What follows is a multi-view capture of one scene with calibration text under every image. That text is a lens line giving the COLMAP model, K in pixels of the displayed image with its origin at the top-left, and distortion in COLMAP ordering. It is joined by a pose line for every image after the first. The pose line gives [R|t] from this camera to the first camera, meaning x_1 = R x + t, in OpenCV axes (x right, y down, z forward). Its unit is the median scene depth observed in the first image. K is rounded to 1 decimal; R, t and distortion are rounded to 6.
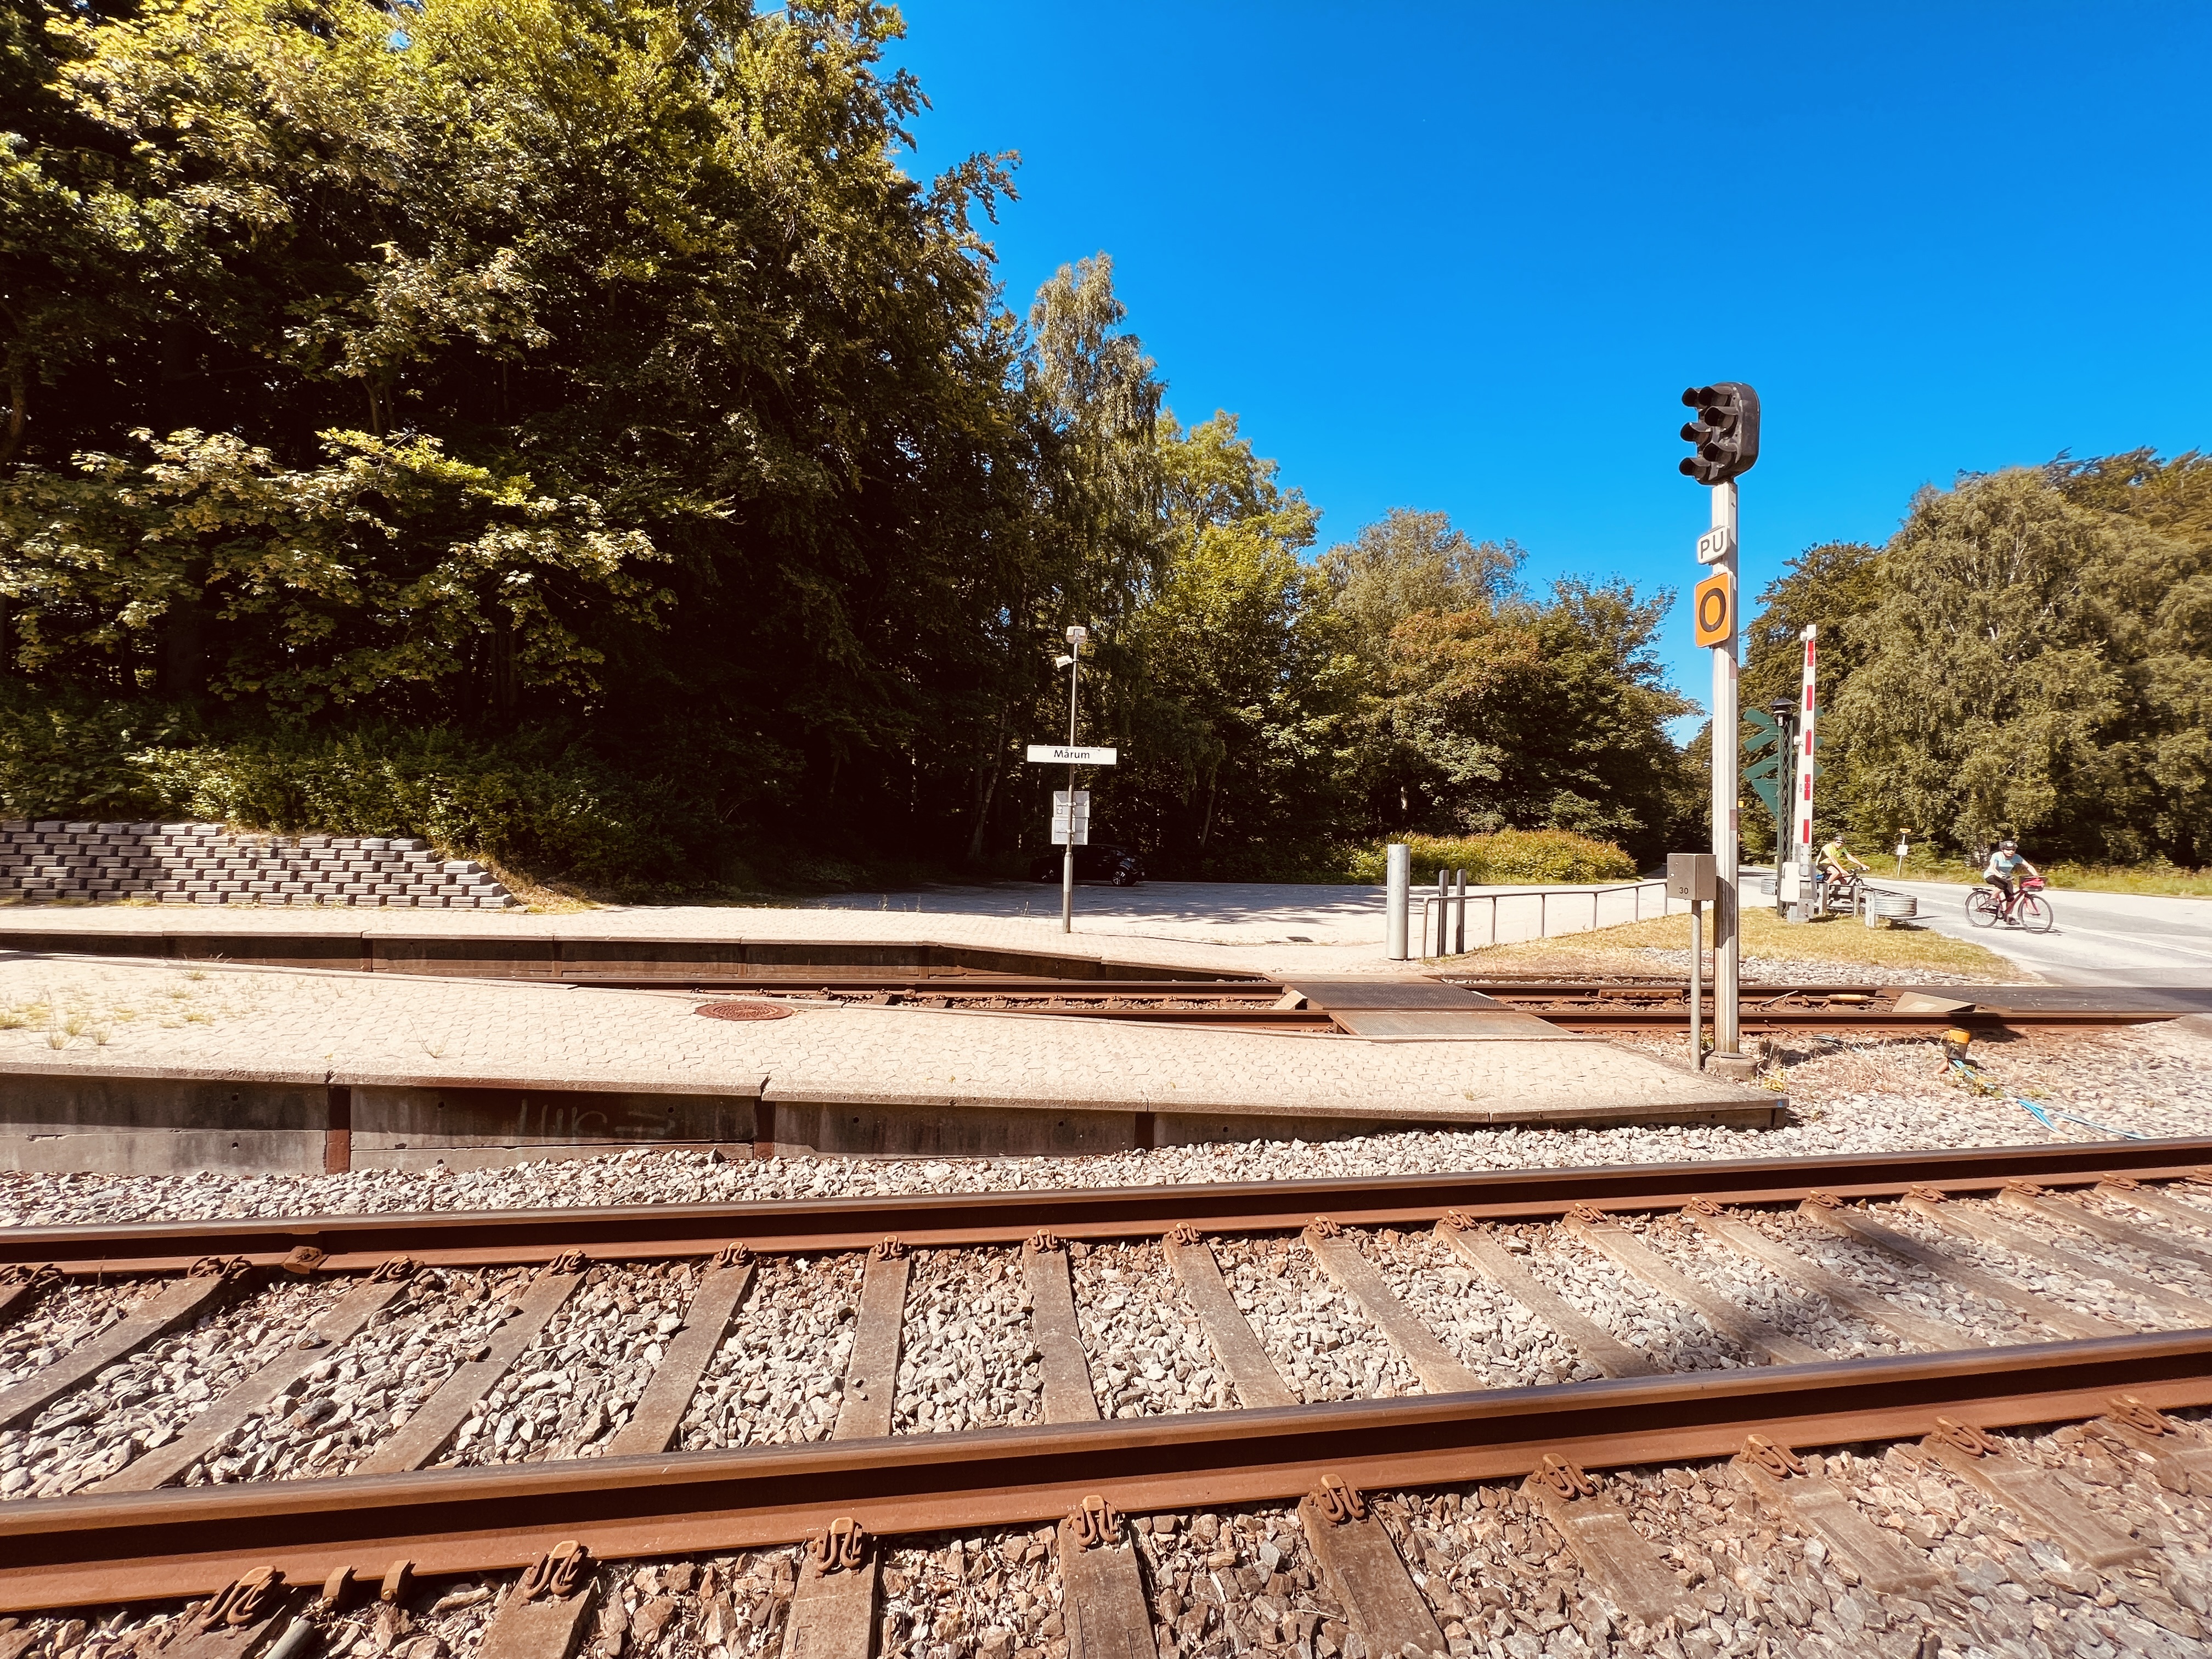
lens RADIAL K [[889.0, 0, 1102.9], [0, 889.0, 832.7], [0, 0, 1]] dist [-0.002552, 0.000416]
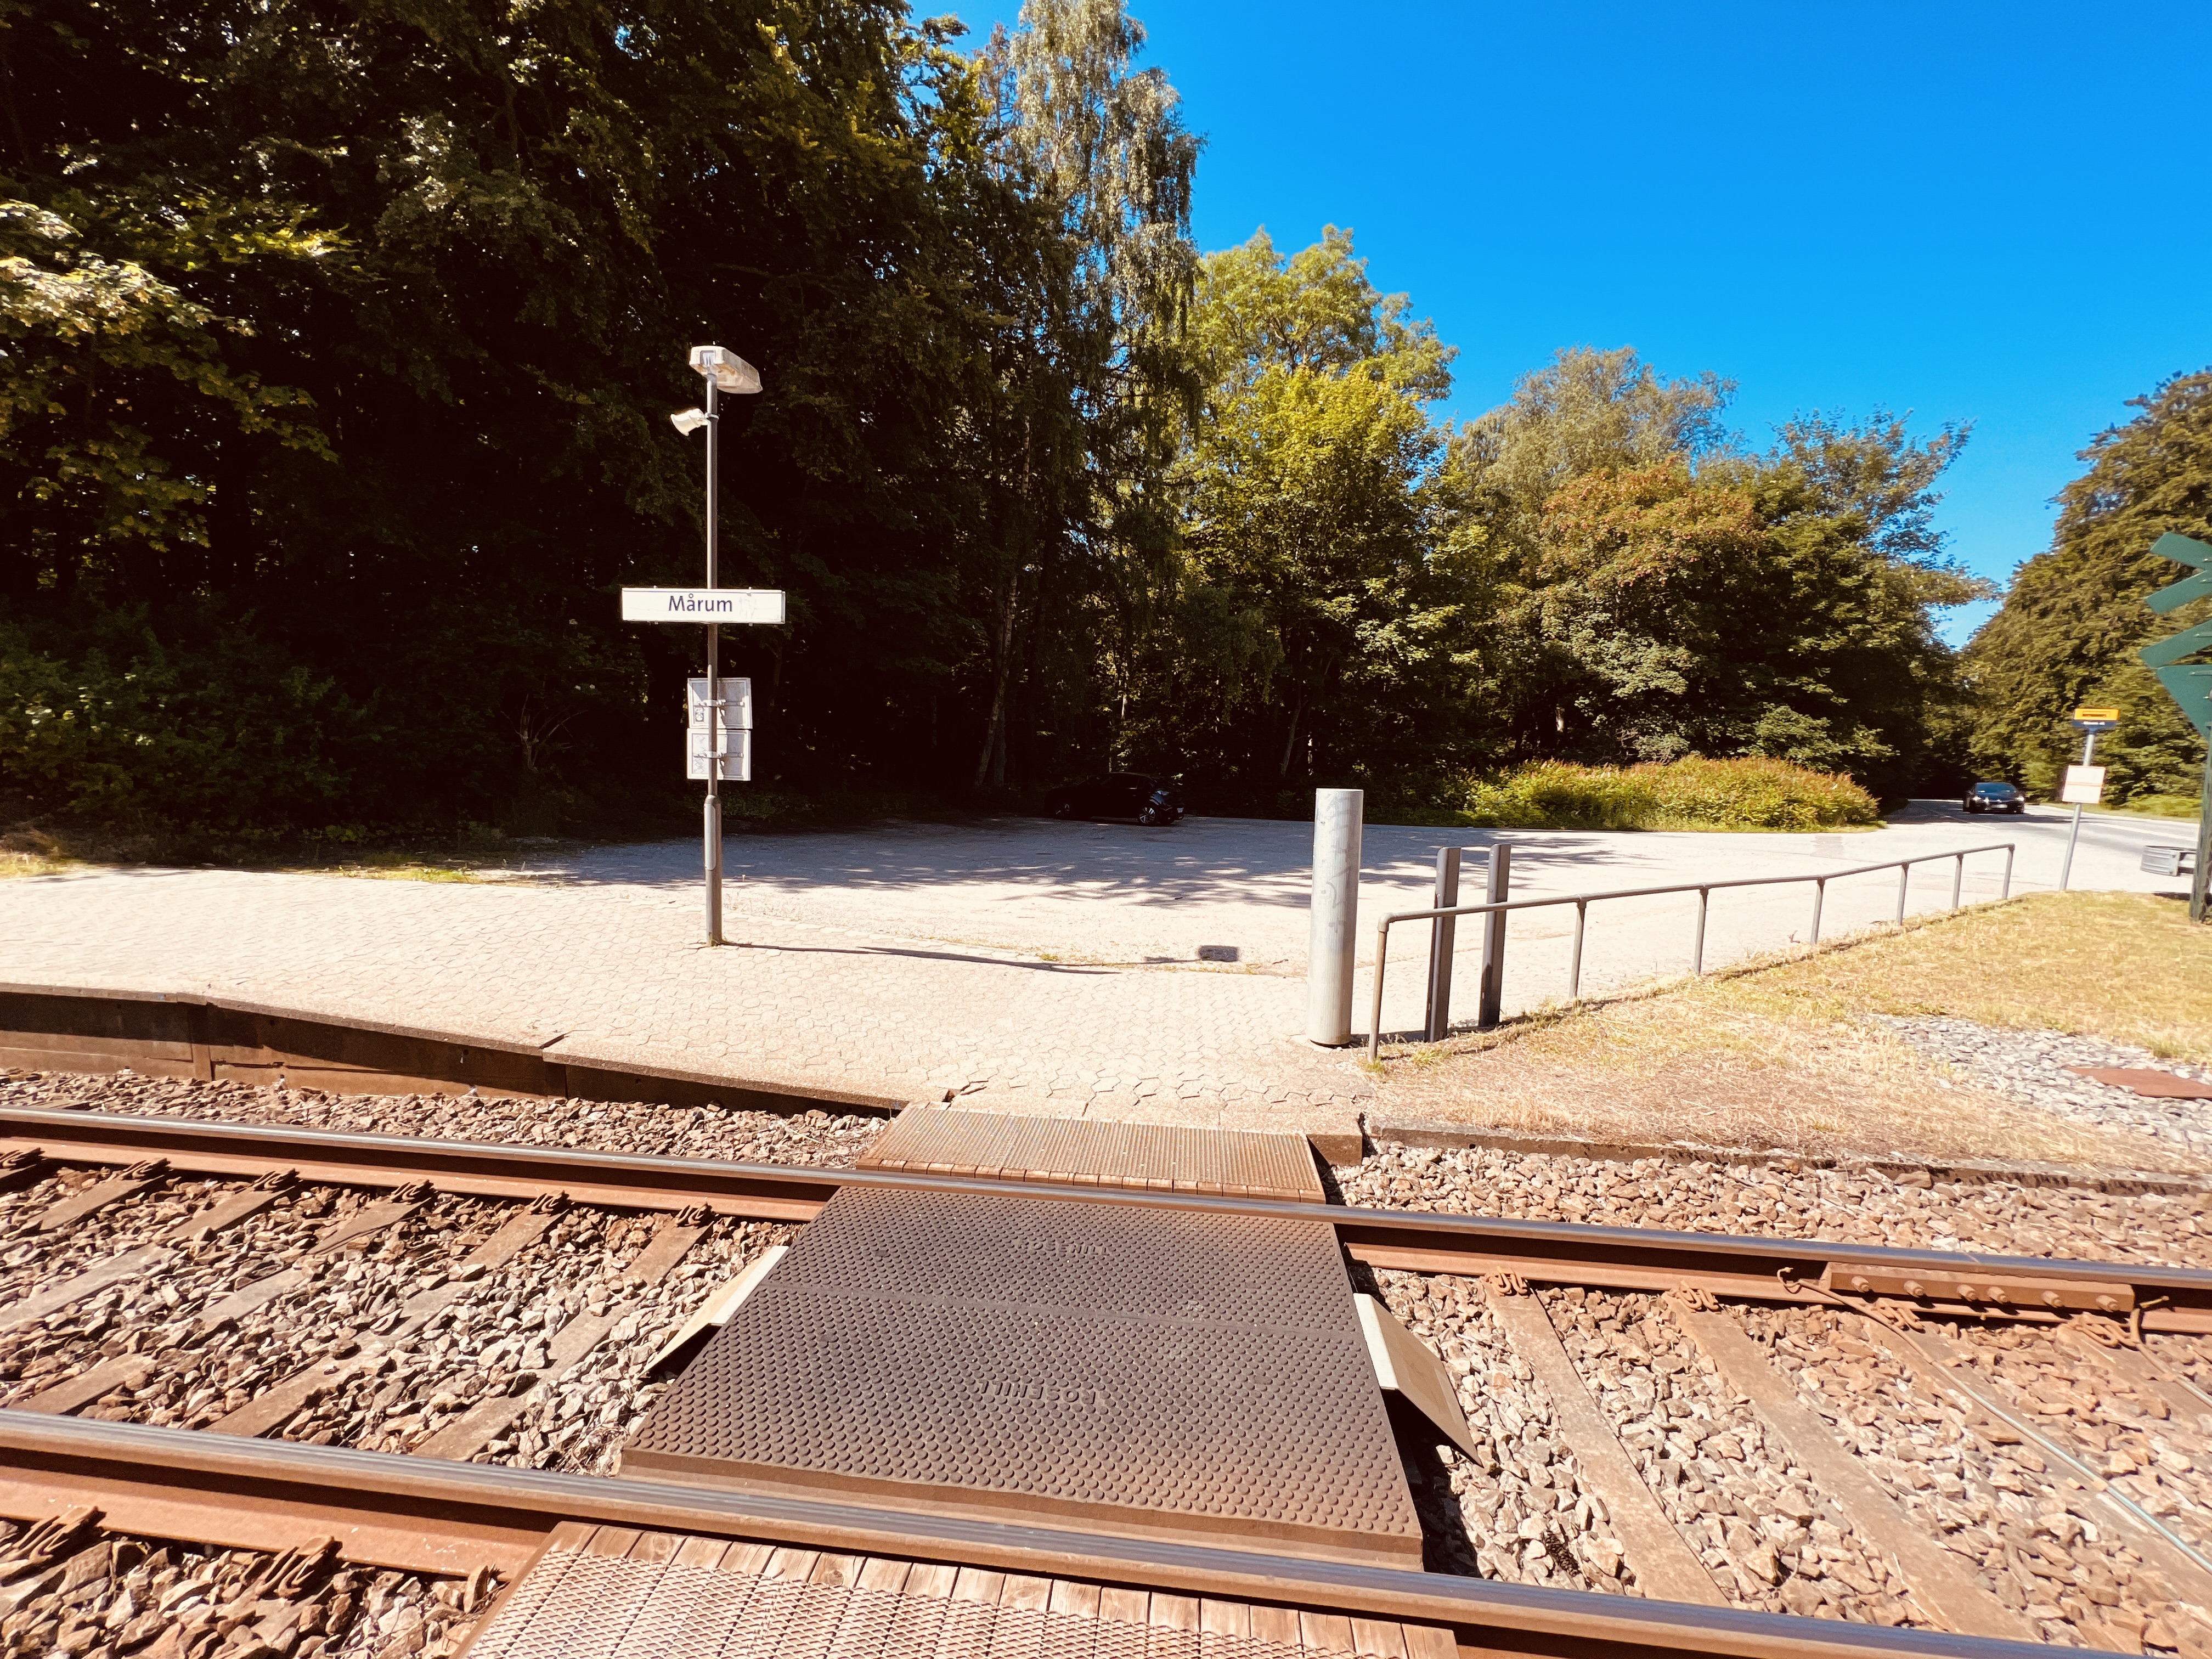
lens RADIAL K [[881.7, 0, 1103.0], [0, 881.7, 834.4], [0, 0, 1]] dist [-0.001404, -0.000209]
pose [[0.985169, 0.020330, -0.170377, 0.221042], [-0.005520, 0.996197, 0.086952, -0.000849], [0.171497, -0.084722, 0.981535, 0.413050]]
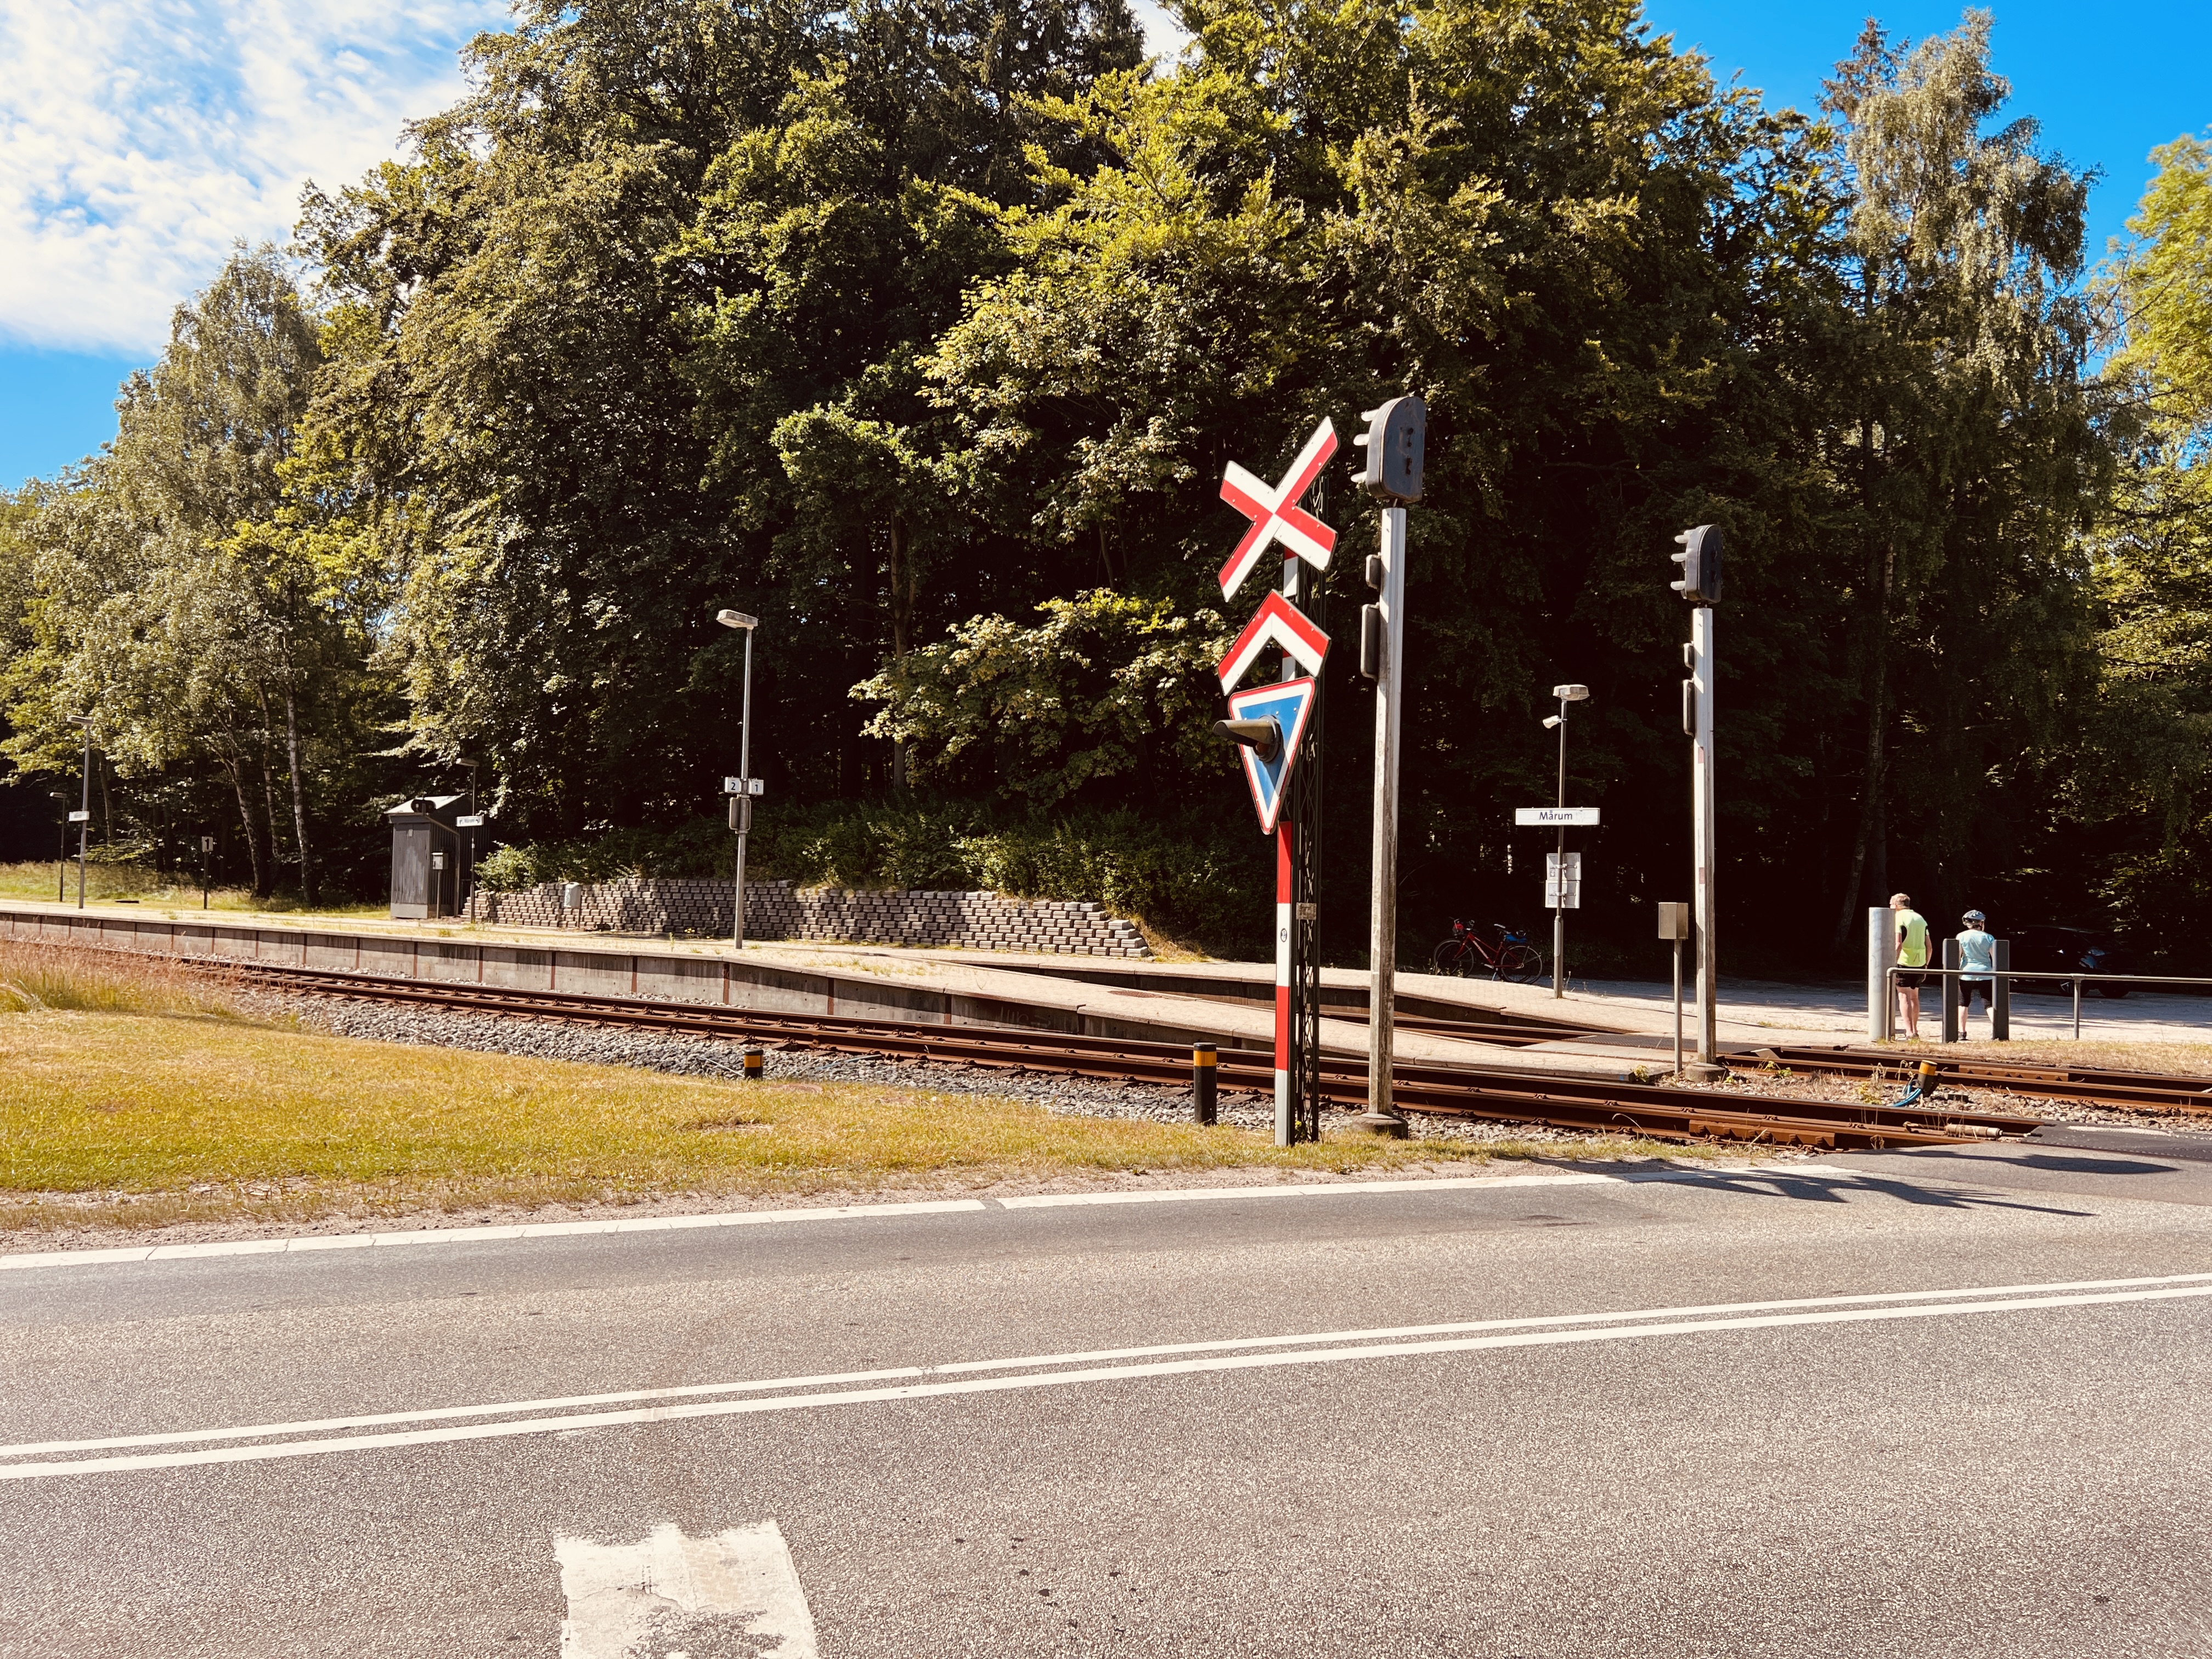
lens RADIAL K [[1662.8, 0, 1109.6], [0, 1662.8, 825.7], [0, 0, 1]] dist [0.119416, -0.180819]
pose [[0.697255, -0.034757, -0.715980, 0.741355], [-0.004411, 0.998597, -0.052771, 0.017828], [0.716810, 0.039953, 0.696123, -0.505596]]
